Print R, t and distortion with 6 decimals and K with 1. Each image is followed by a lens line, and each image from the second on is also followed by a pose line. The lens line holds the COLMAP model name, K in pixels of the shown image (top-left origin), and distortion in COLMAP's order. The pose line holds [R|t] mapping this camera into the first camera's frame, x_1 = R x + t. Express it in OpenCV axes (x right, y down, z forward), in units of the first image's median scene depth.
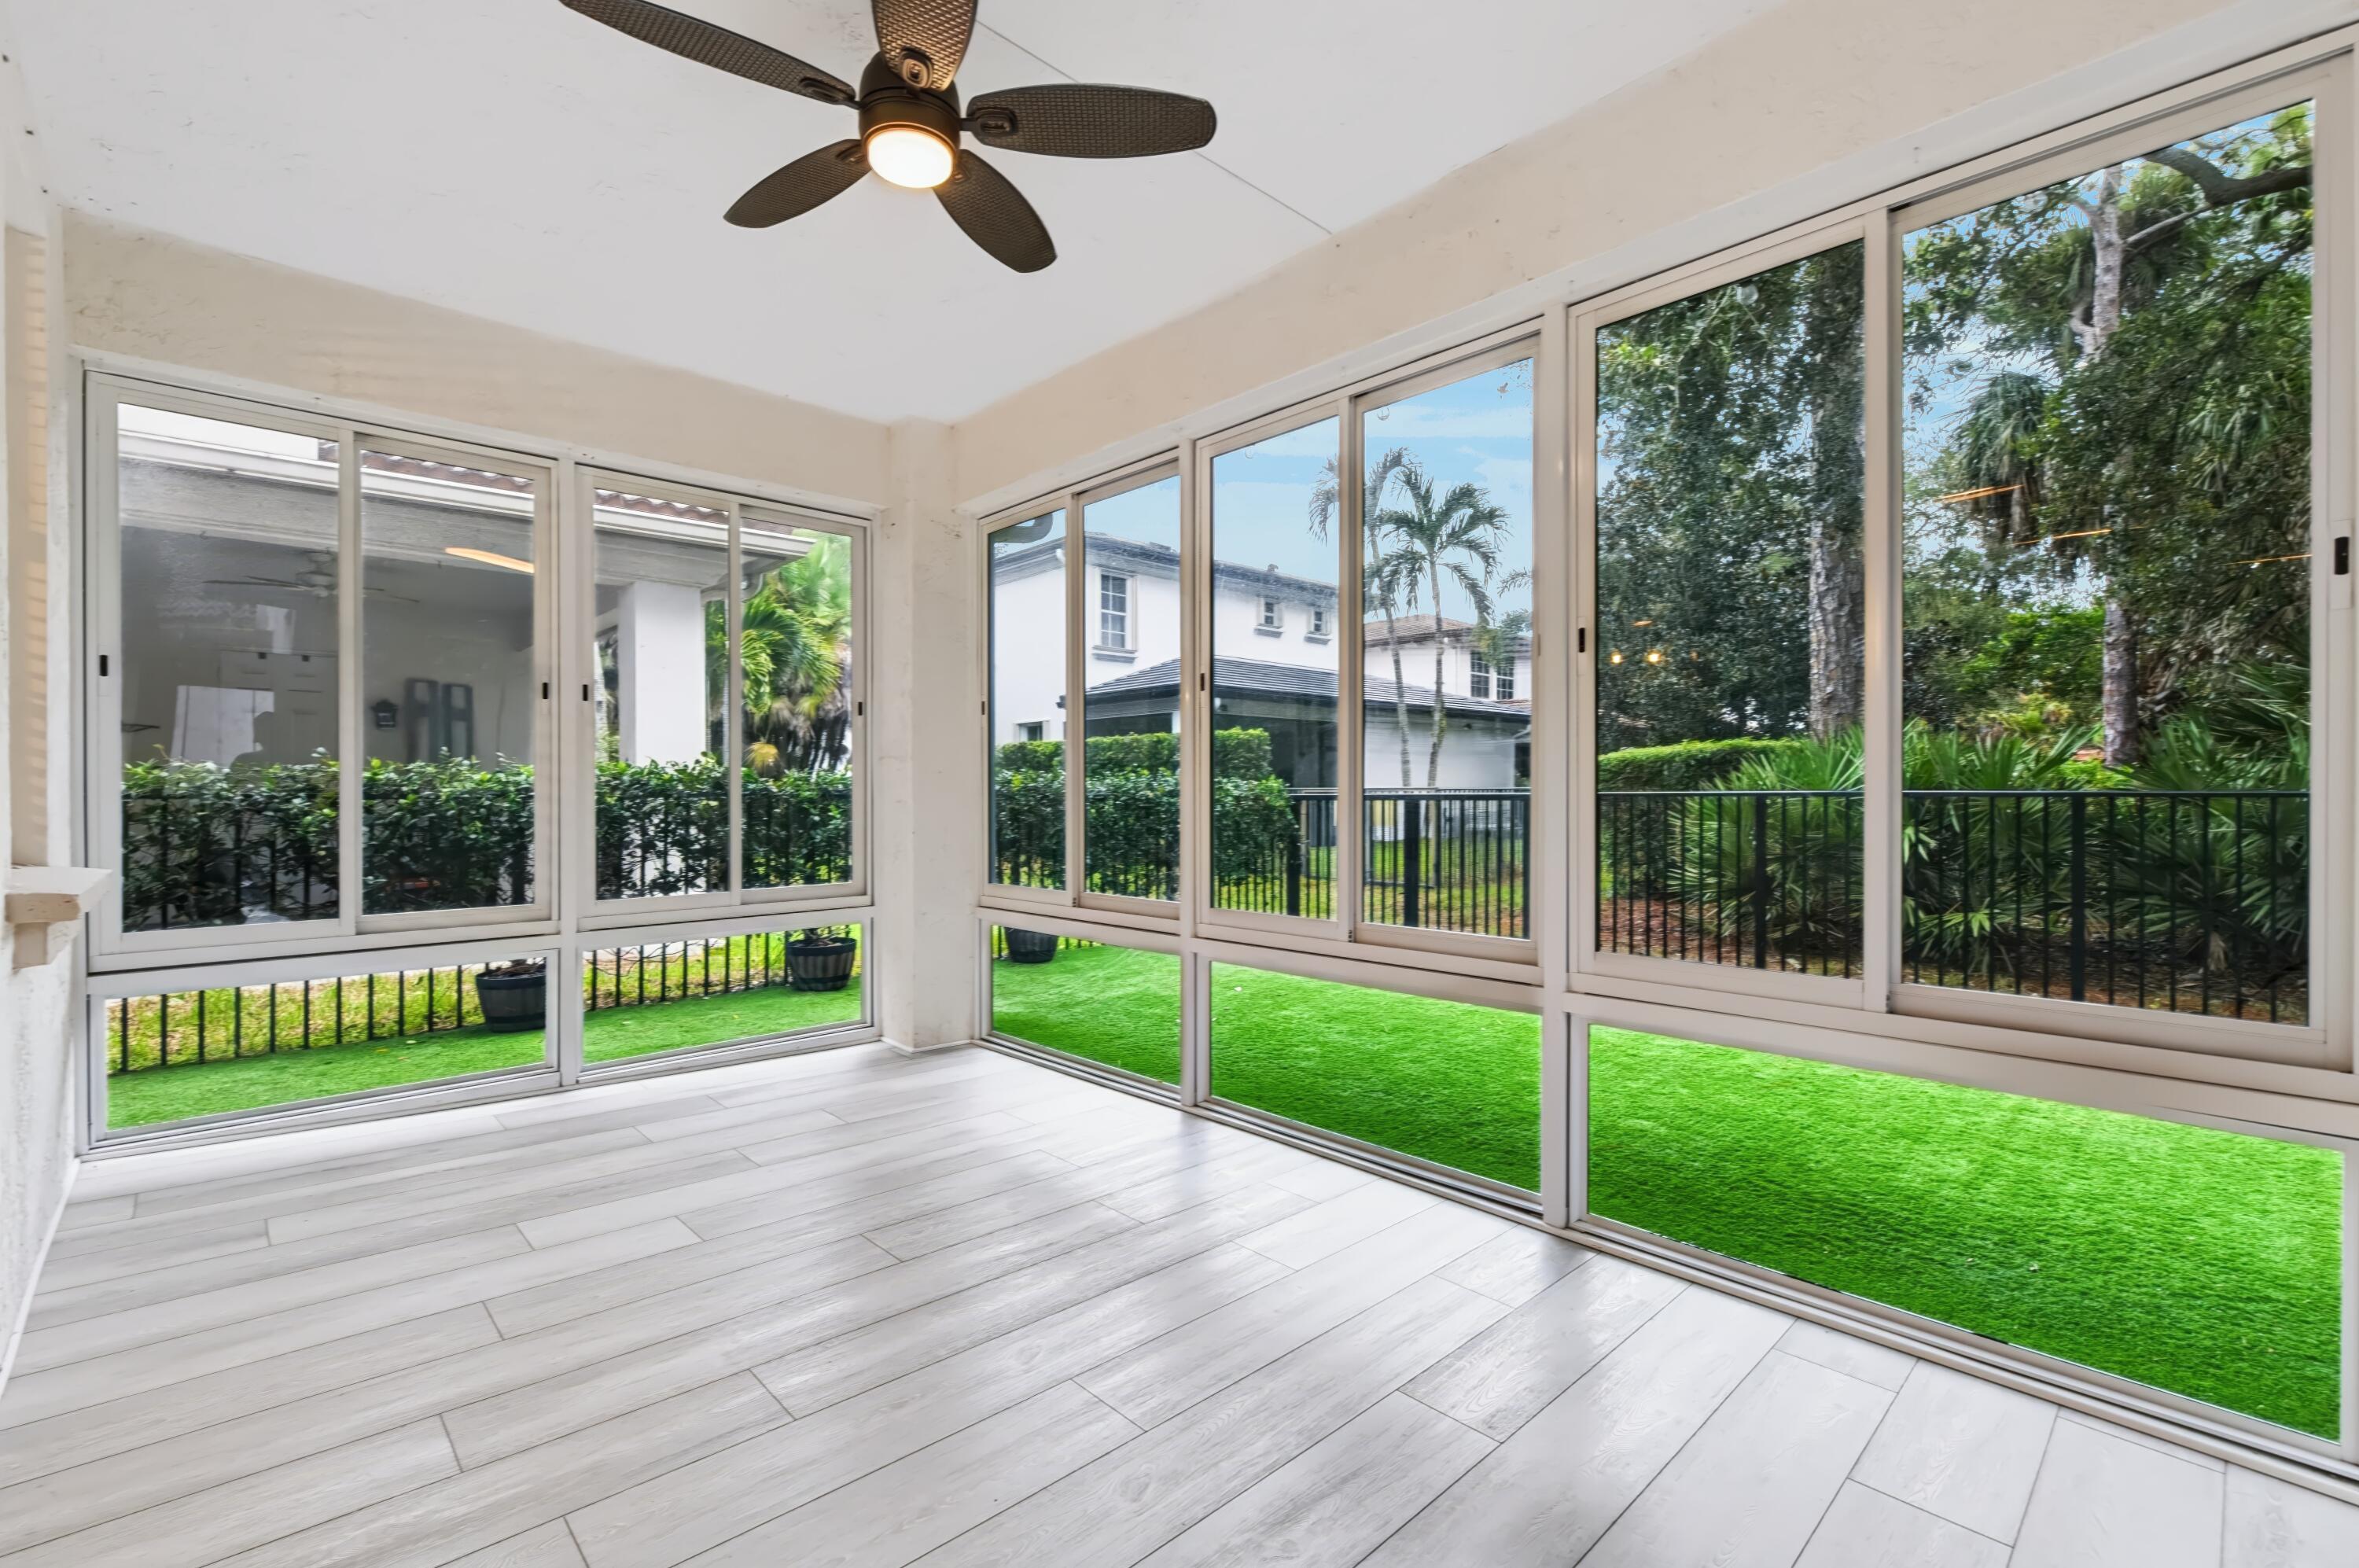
lens RADIAL K [[1041.6, 0, 1179.5], [0, 1041.6, 784.0], [0, 0, 1]] dist [0.026341, -0.000035]
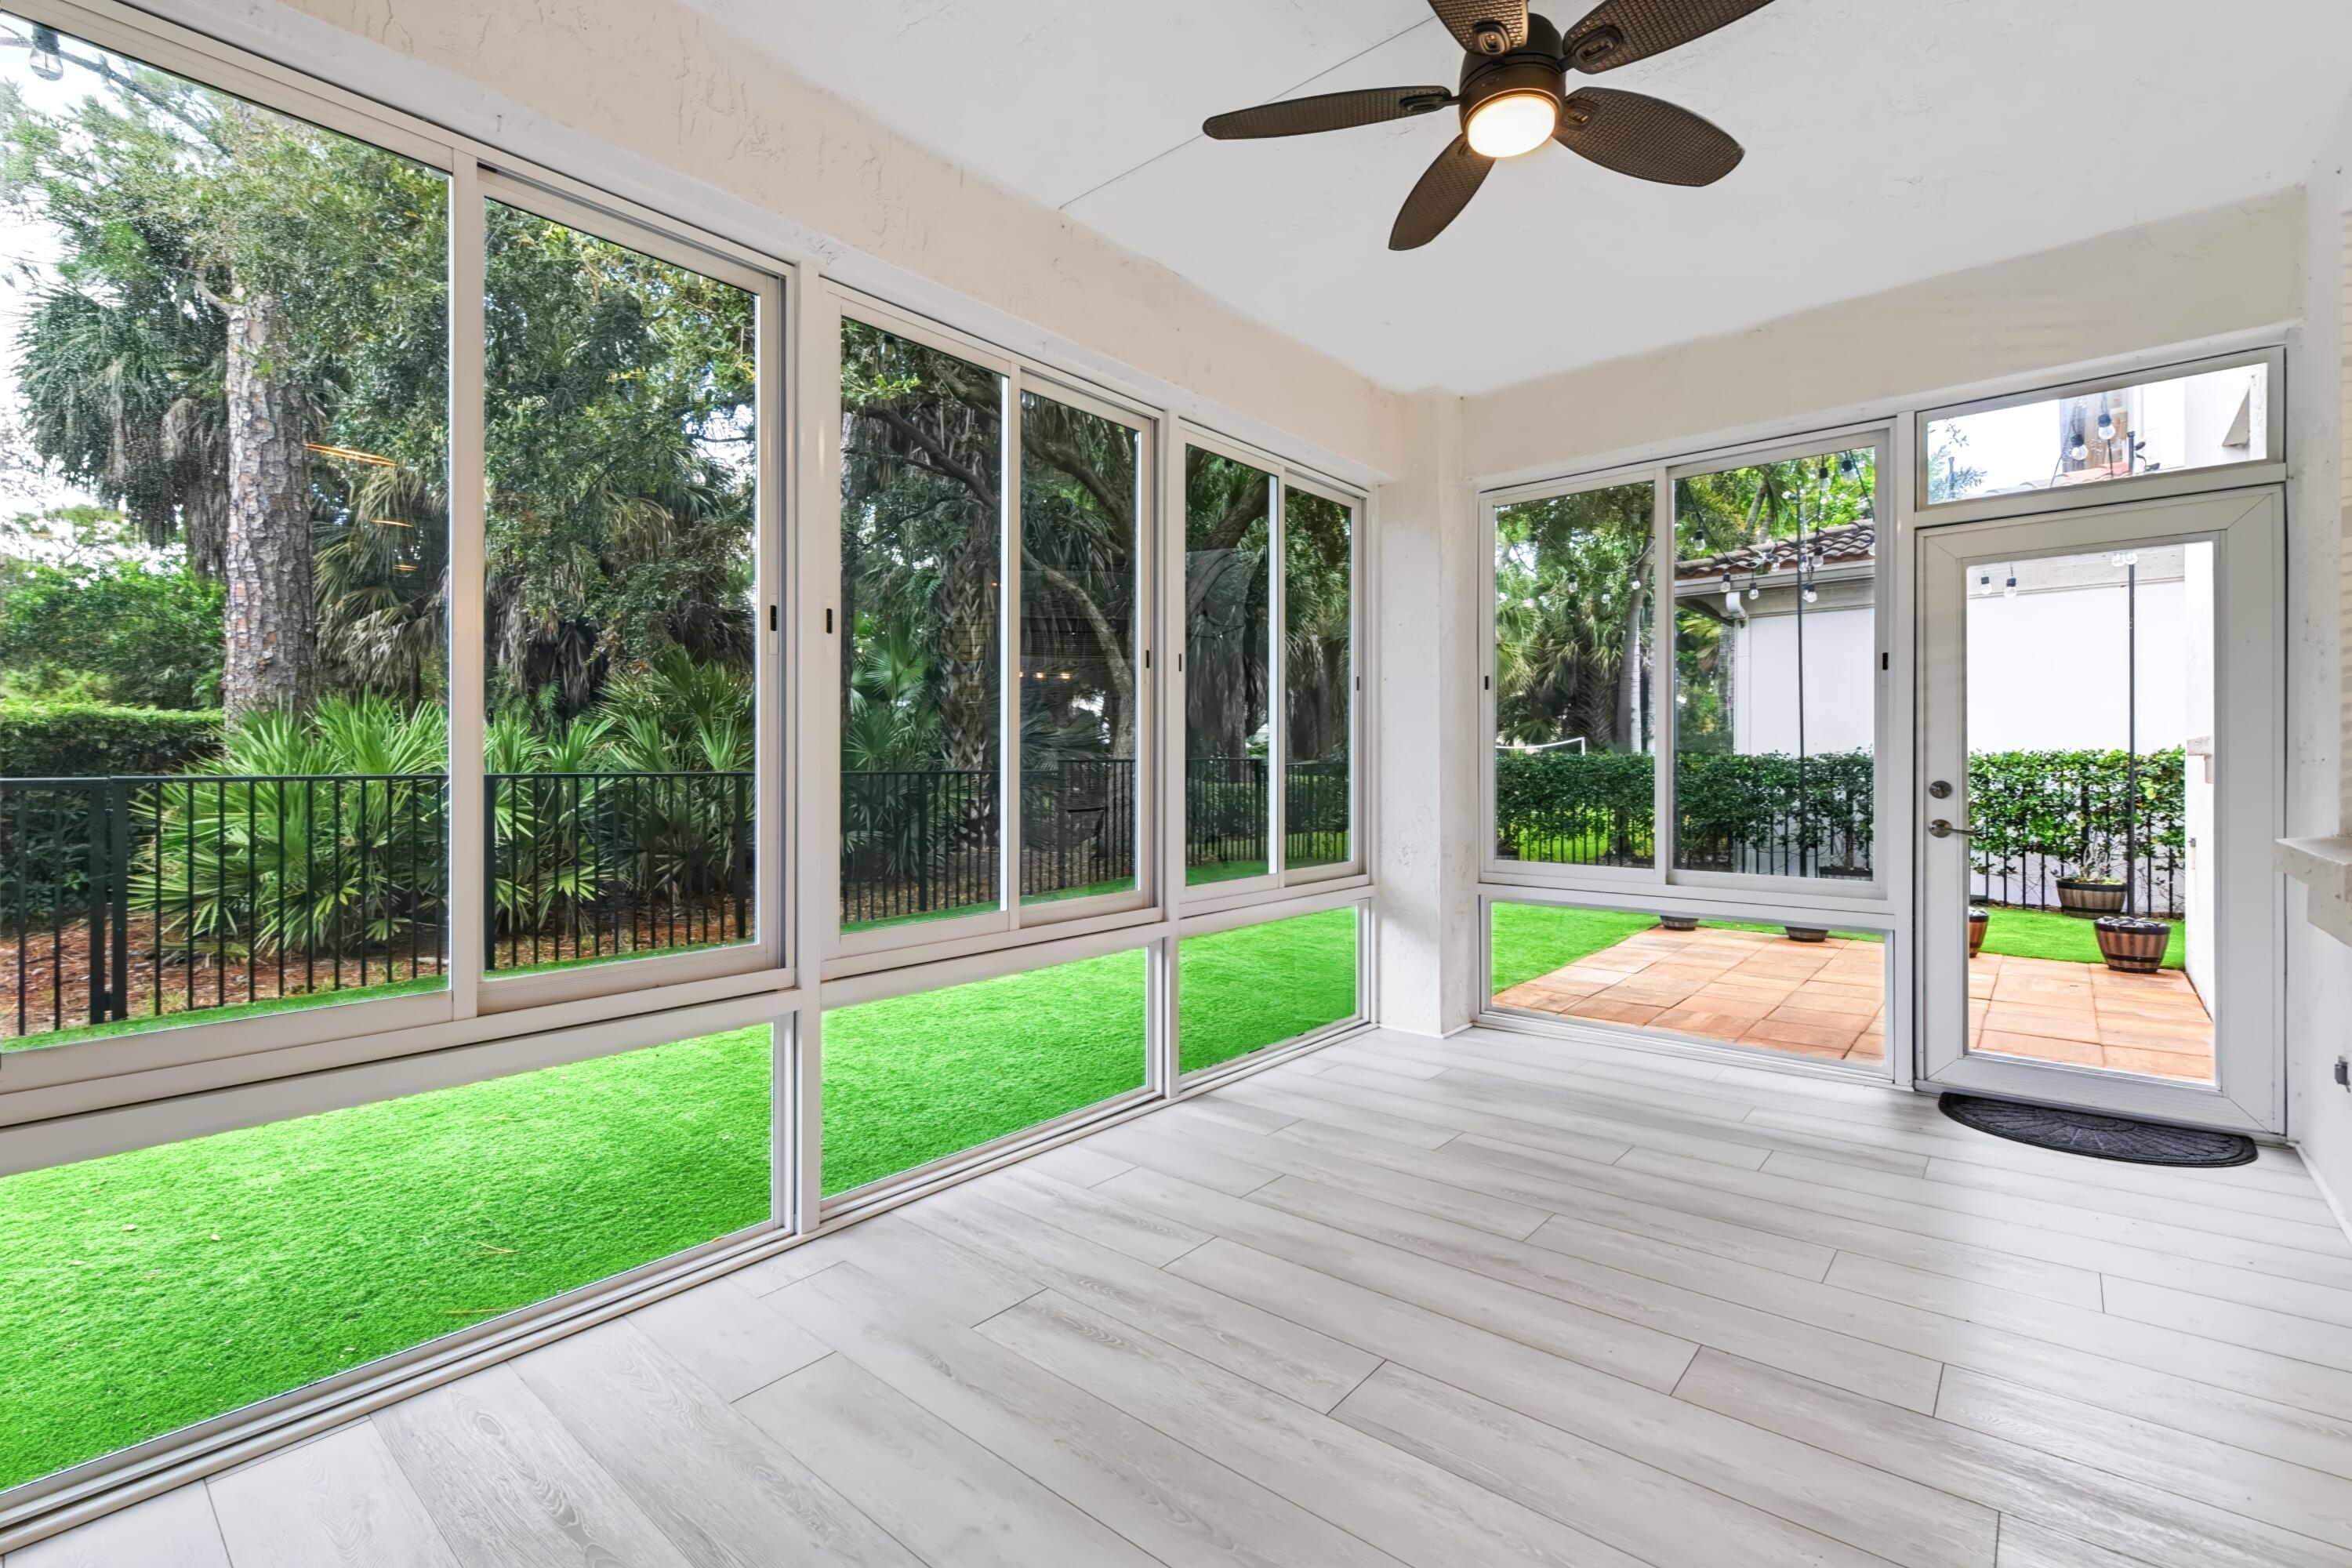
lens RADIAL K [[1030.1, 0, 1169.4], [0, 1030.1, 767.8], [0, 0, 1]] dist [-0.002650, -0.000091]
pose [[-0.105467, 0.003173, 0.994418, -0.330379], [-0.002719, 0.999990, -0.003479, 0.003638], [-0.994419, -0.003071, -0.105457, 0.403247]]
